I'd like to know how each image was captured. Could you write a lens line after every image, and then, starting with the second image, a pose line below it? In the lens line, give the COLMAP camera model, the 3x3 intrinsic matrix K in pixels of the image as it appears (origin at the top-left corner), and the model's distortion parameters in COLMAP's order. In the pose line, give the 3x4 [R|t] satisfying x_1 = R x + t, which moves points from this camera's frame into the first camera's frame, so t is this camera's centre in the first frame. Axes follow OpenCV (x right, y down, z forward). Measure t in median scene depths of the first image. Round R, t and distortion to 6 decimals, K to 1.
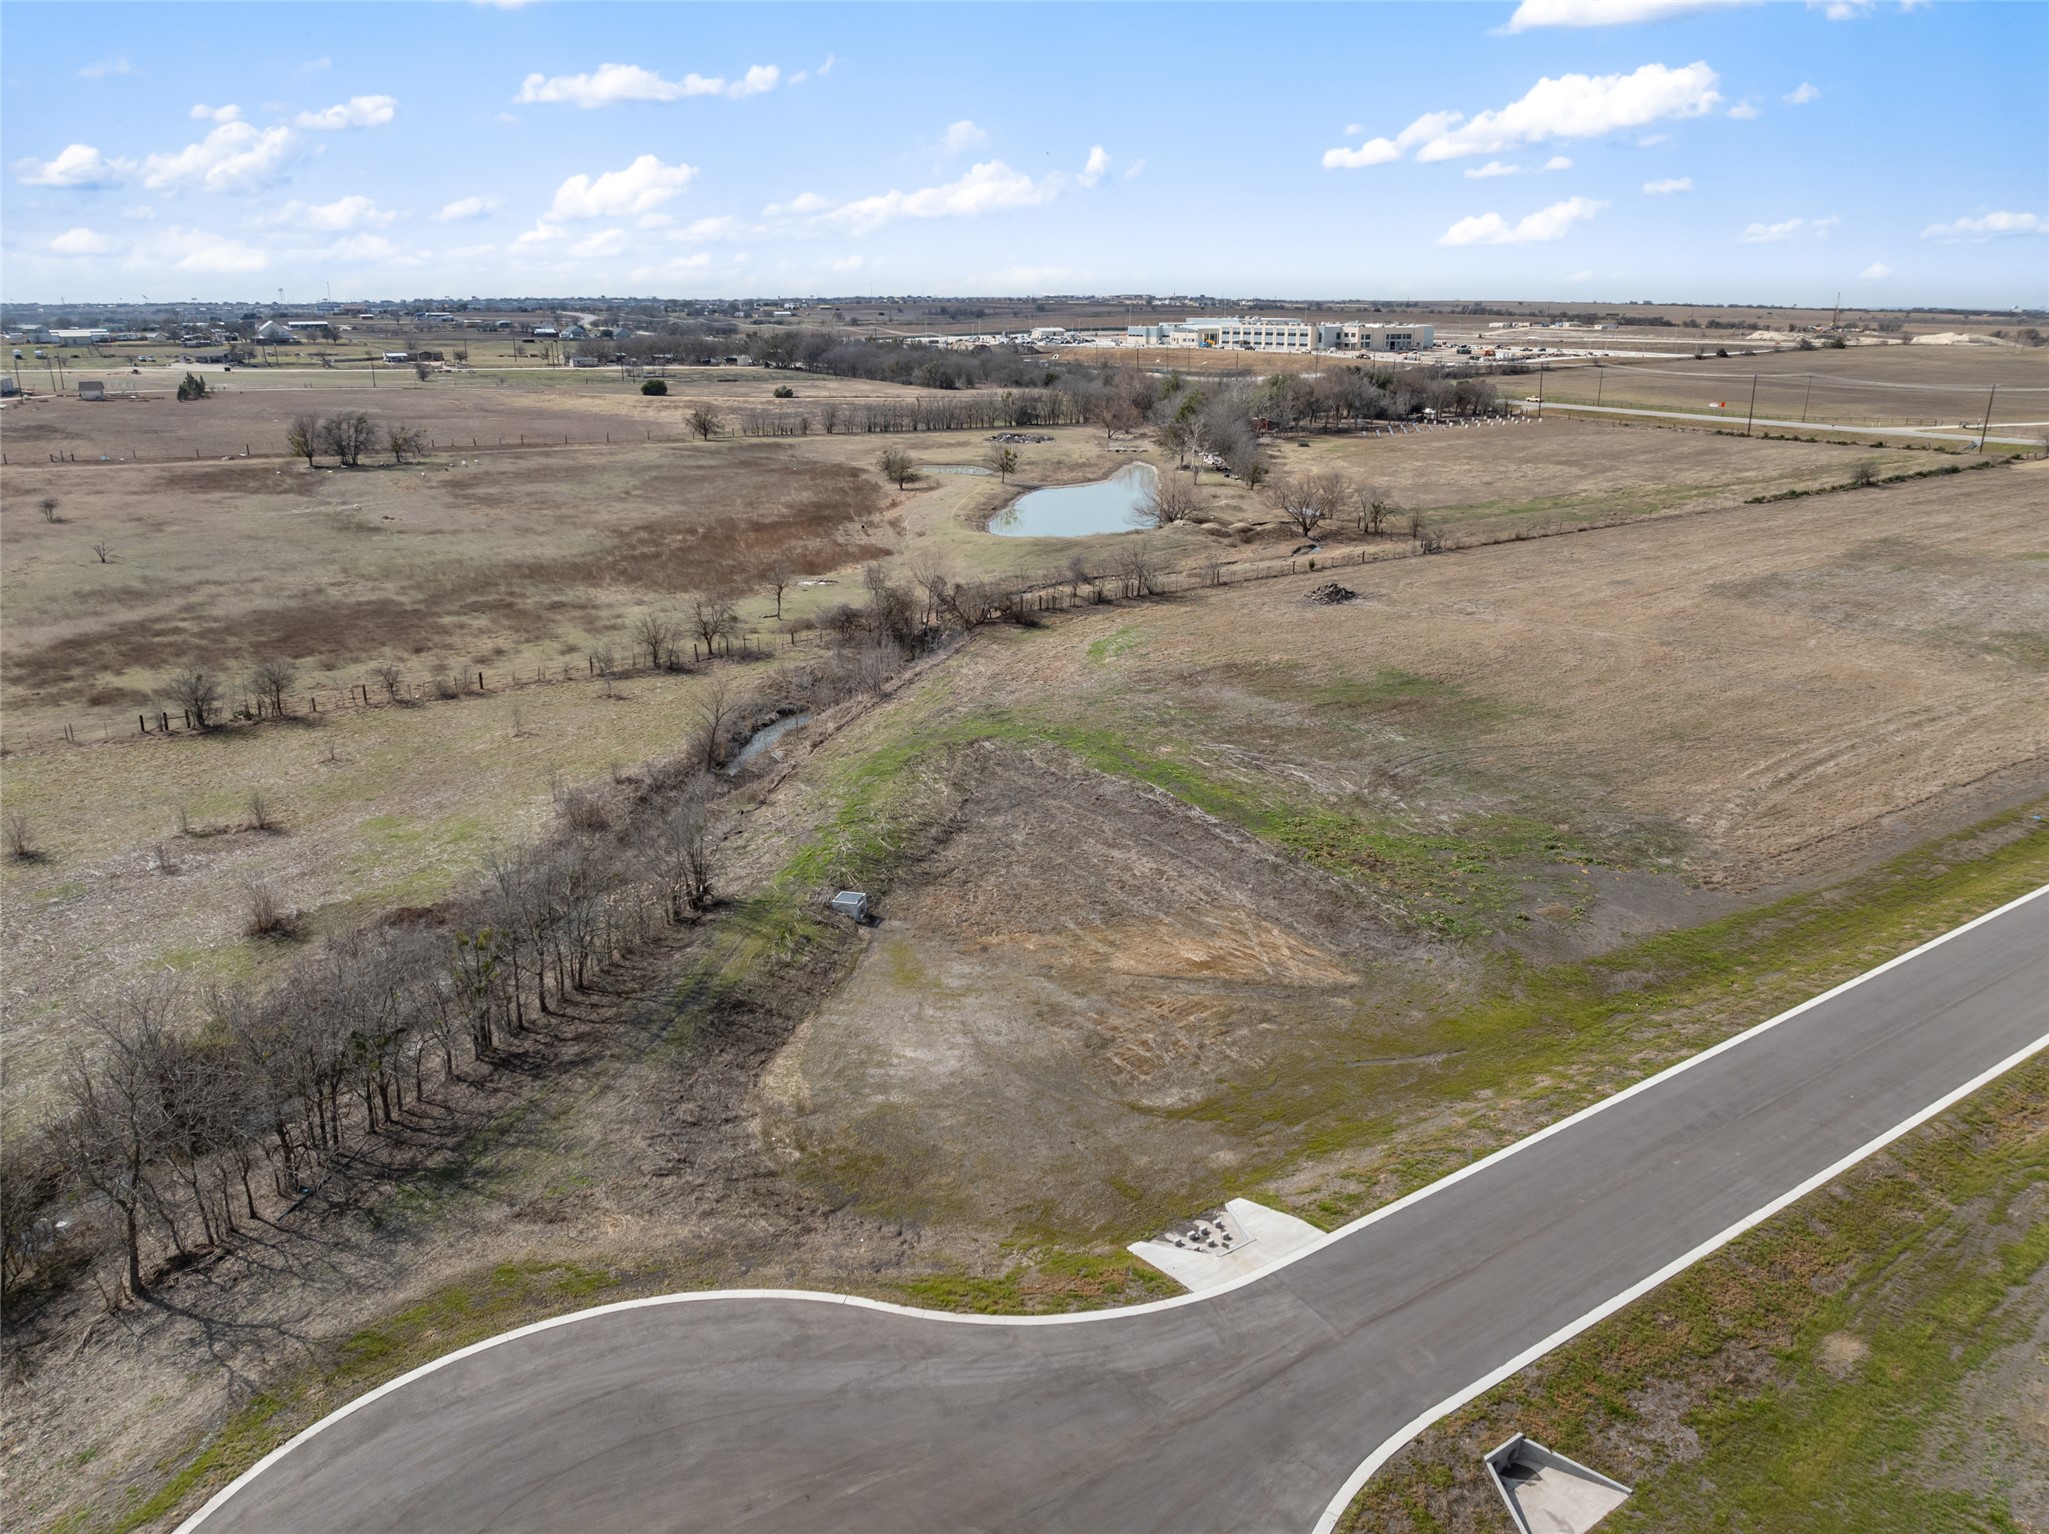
lens RADIAL K [[1434.0, 0, 1020.0], [0, 1434.0, 768.8], [0, 0, 1]] dist [-0.029985, -0.009138]
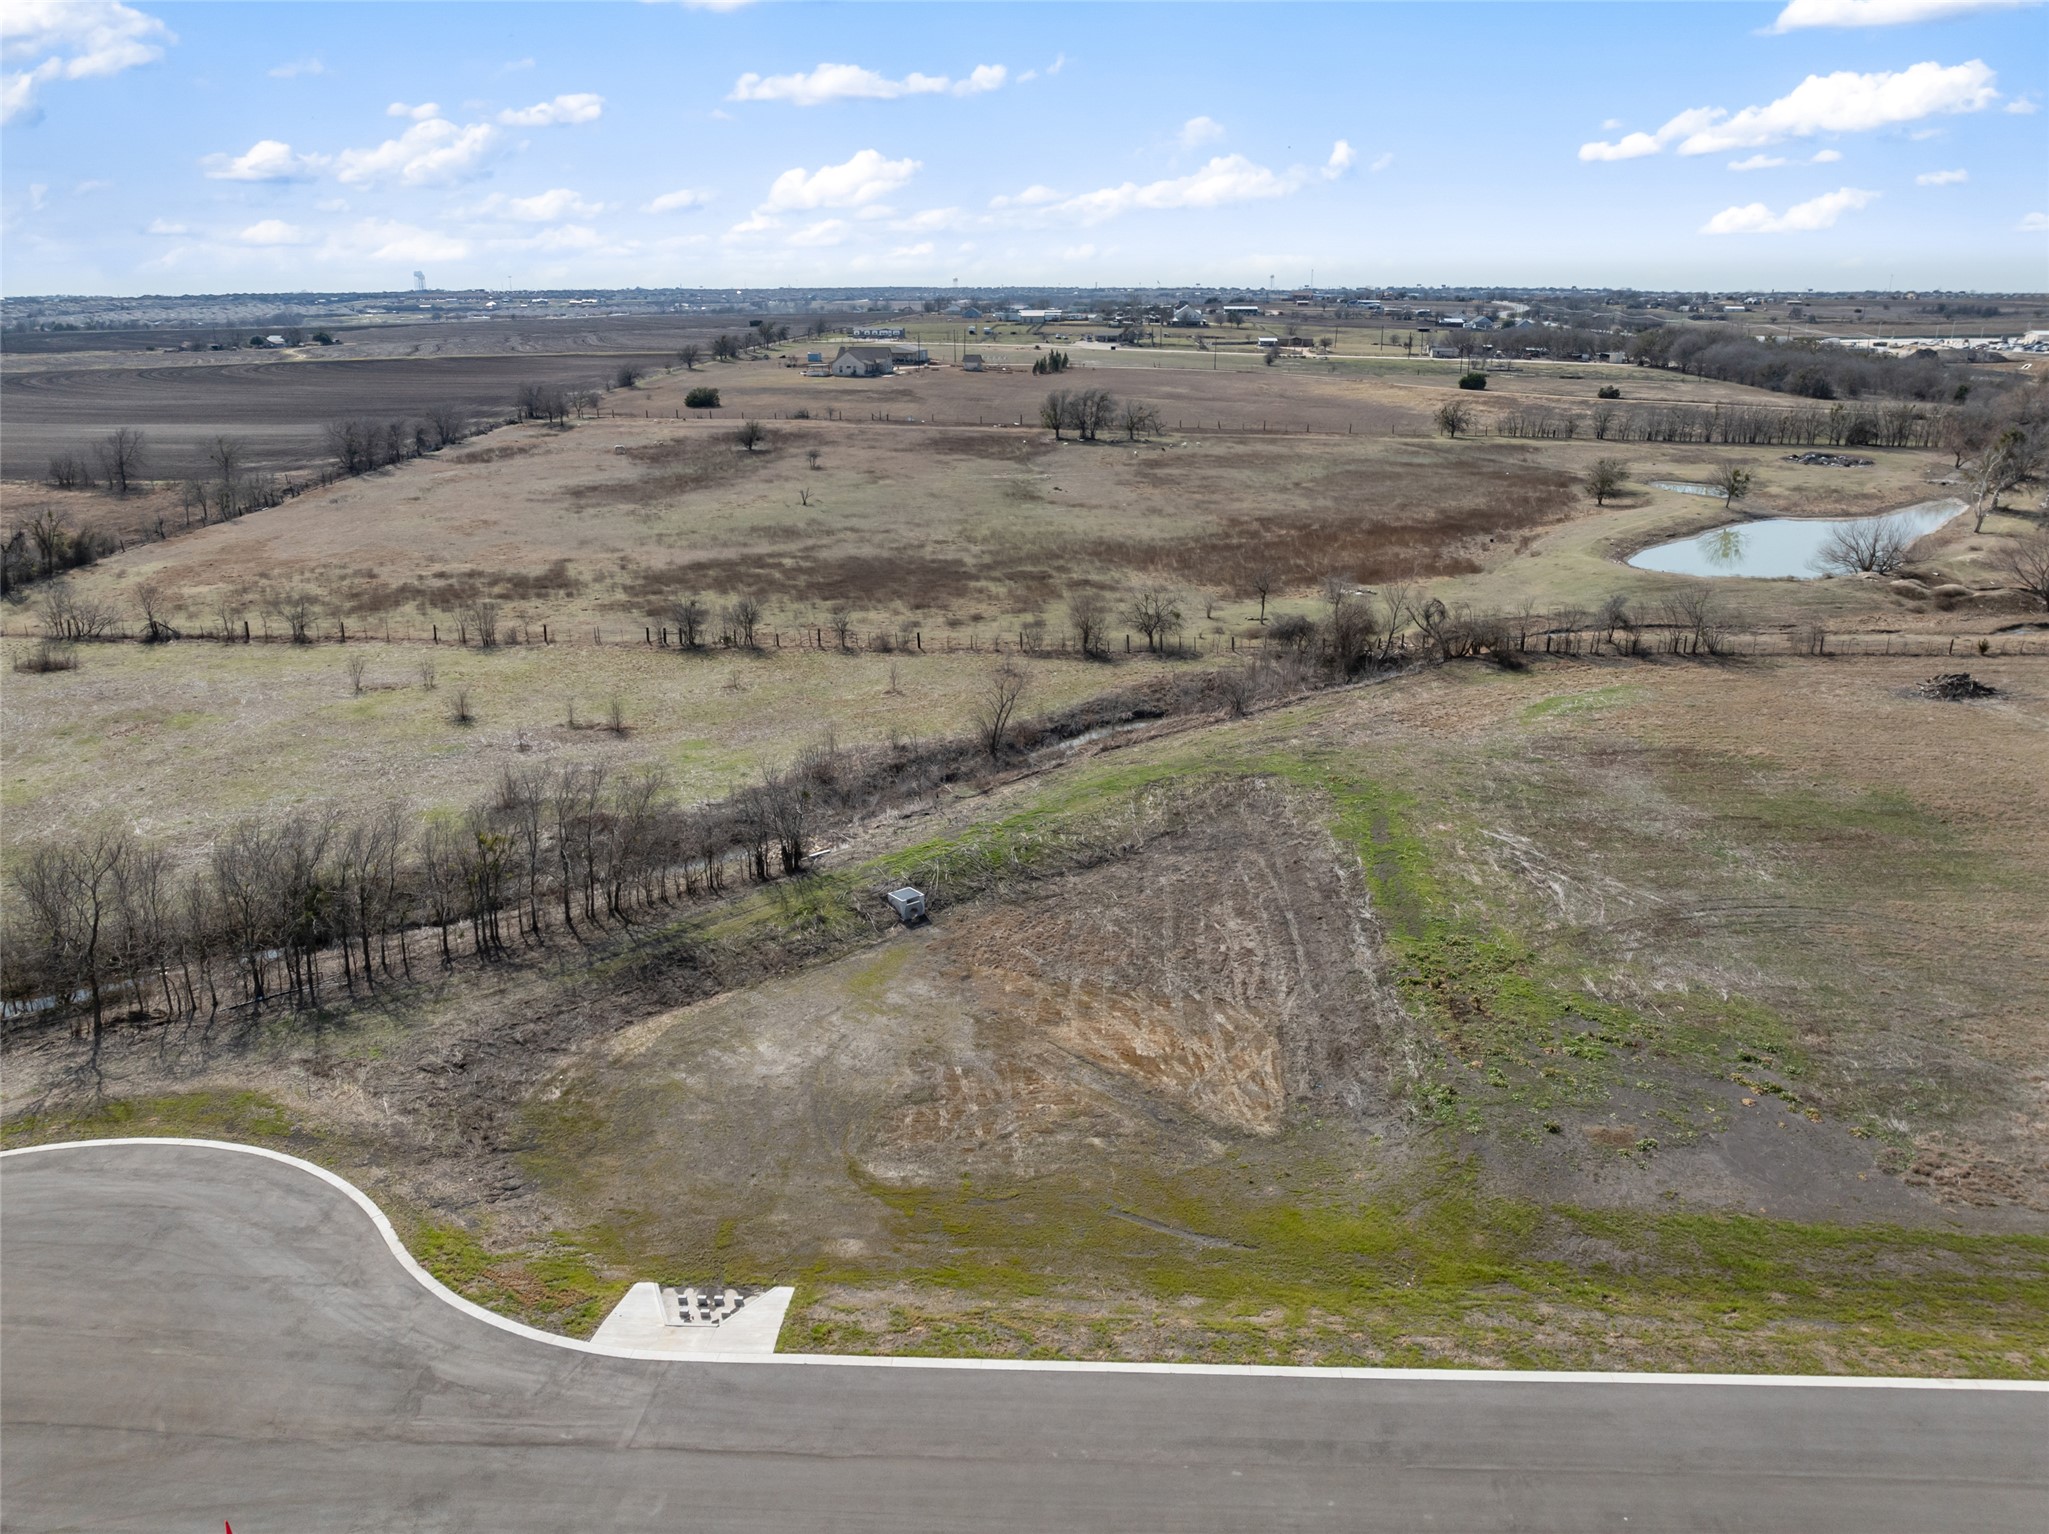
lens RADIAL K [[1450.3, 0, 1024.5], [0, 1450.3, 767.0], [0, 0, 1]] dist [-0.032039, -0.003281]
pose [[0.808953, 0.182939, -0.558684, 0.202405], [-0.181771, 0.981615, 0.058229, -0.028845], [0.559065, 0.054448, 0.827334, 0.086326]]
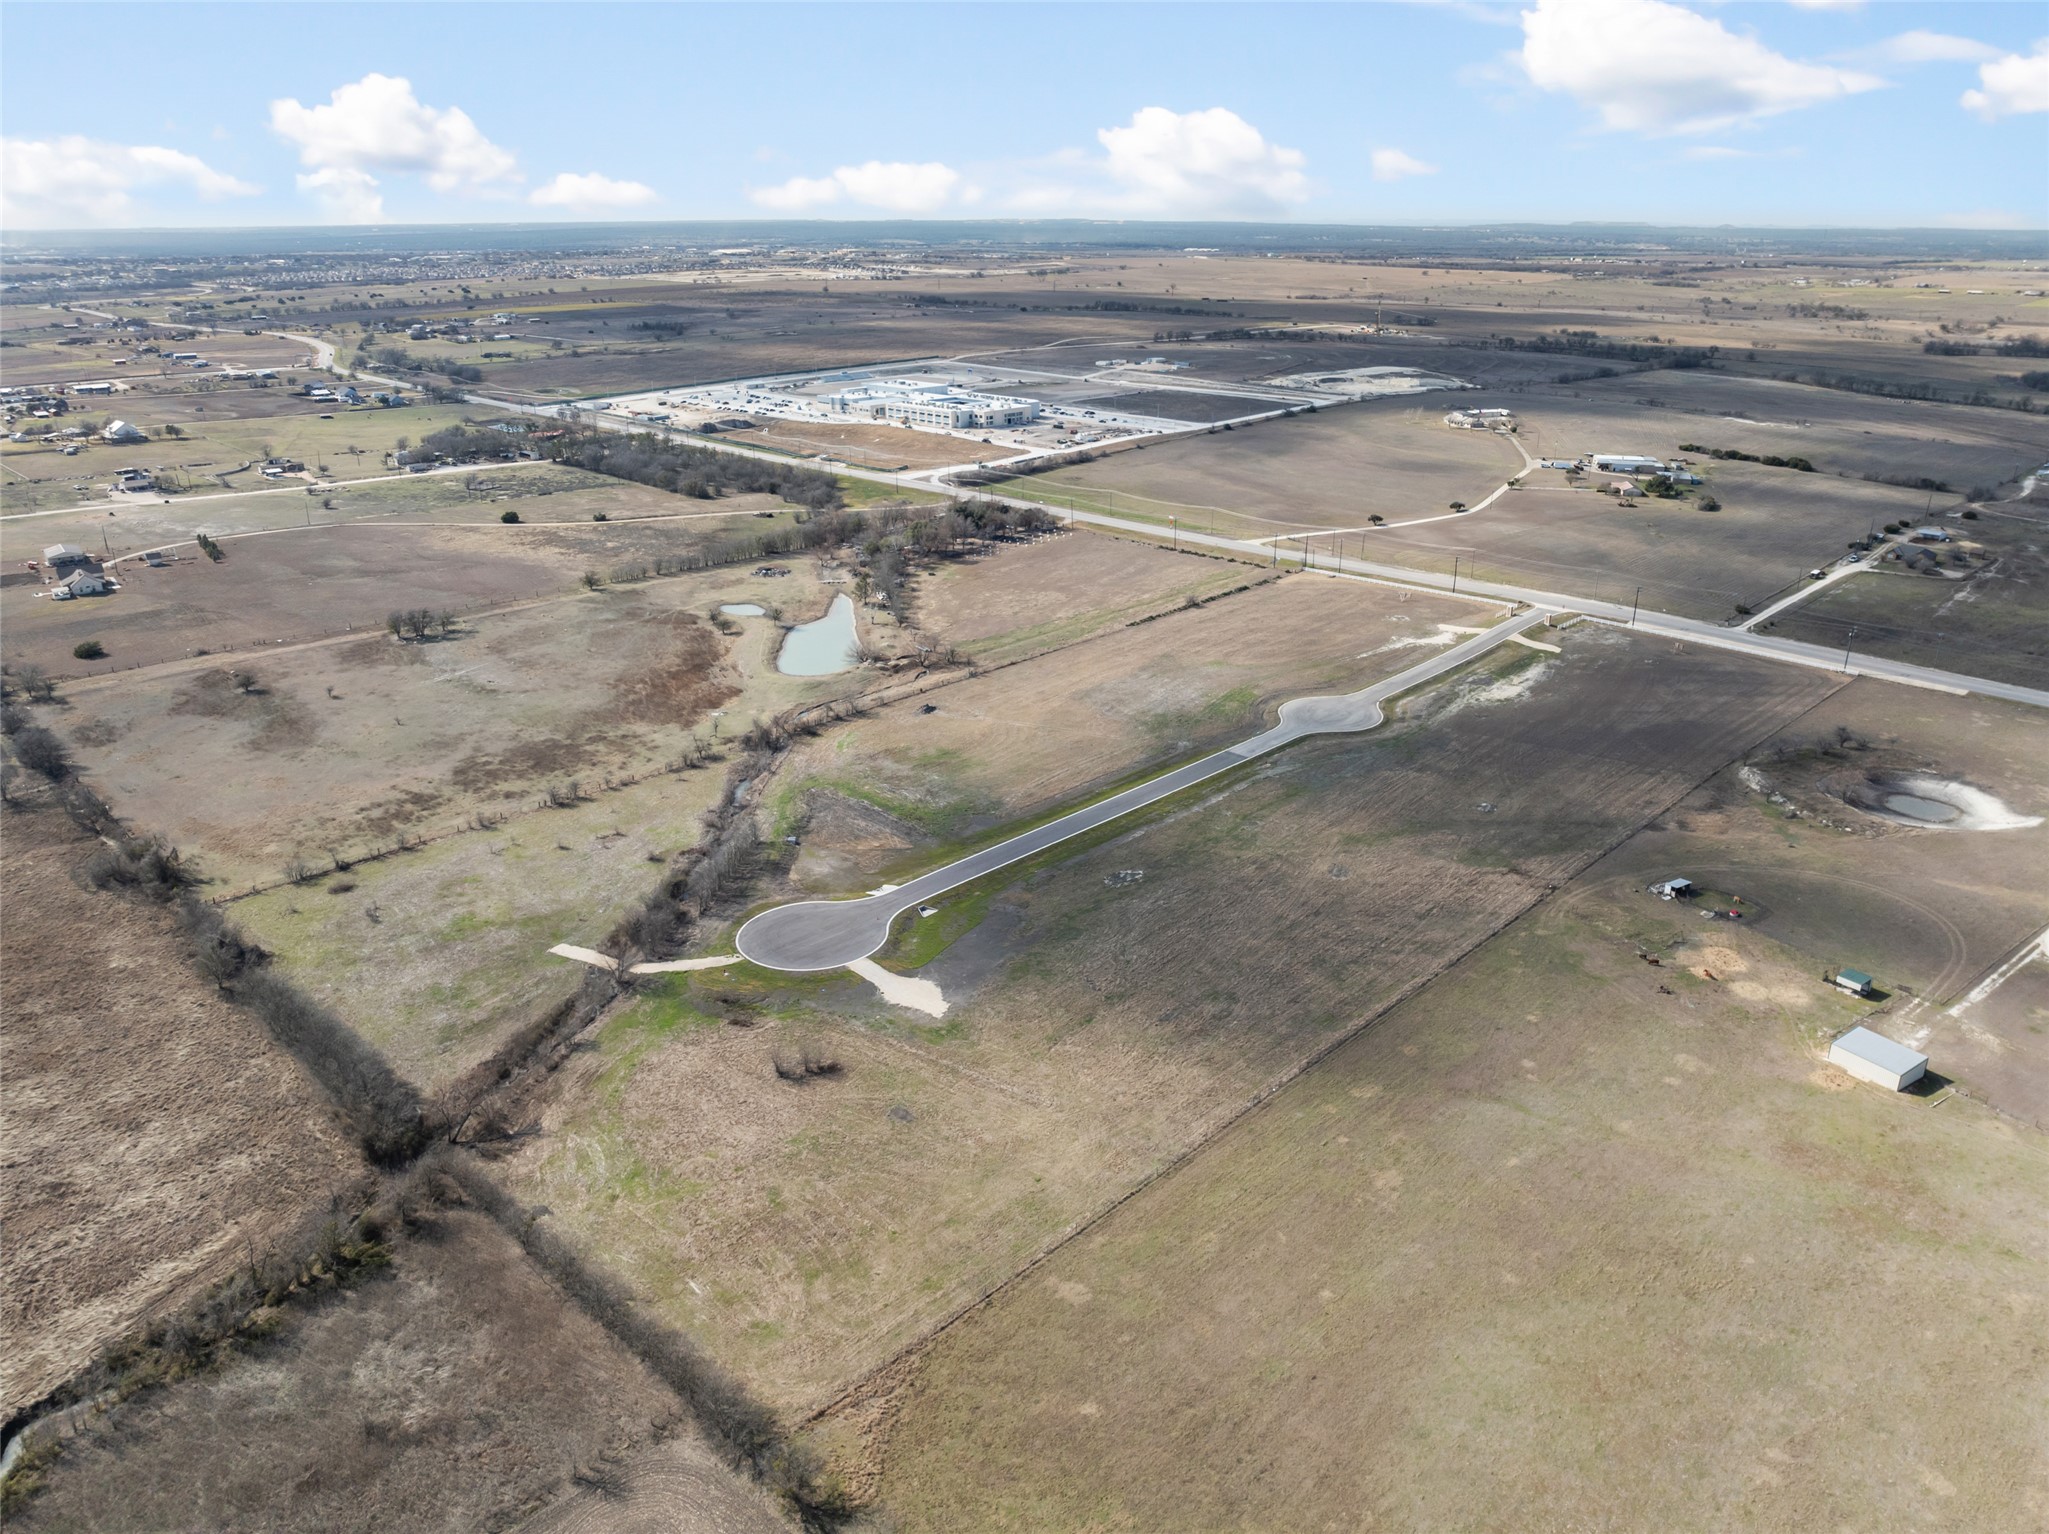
lens RADIAL K [[1434.0, 0, 1020.0], [0, 1434.0, 768.8], [0, 0, 1]] dist [-0.029985, -0.009138]
pose [[0.976905, -0.078393, 0.198773, -0.115958], [0.067793, 0.995918, 0.059592, -0.127532], [-0.202633, -0.044740, 0.978232, -1.291804]]
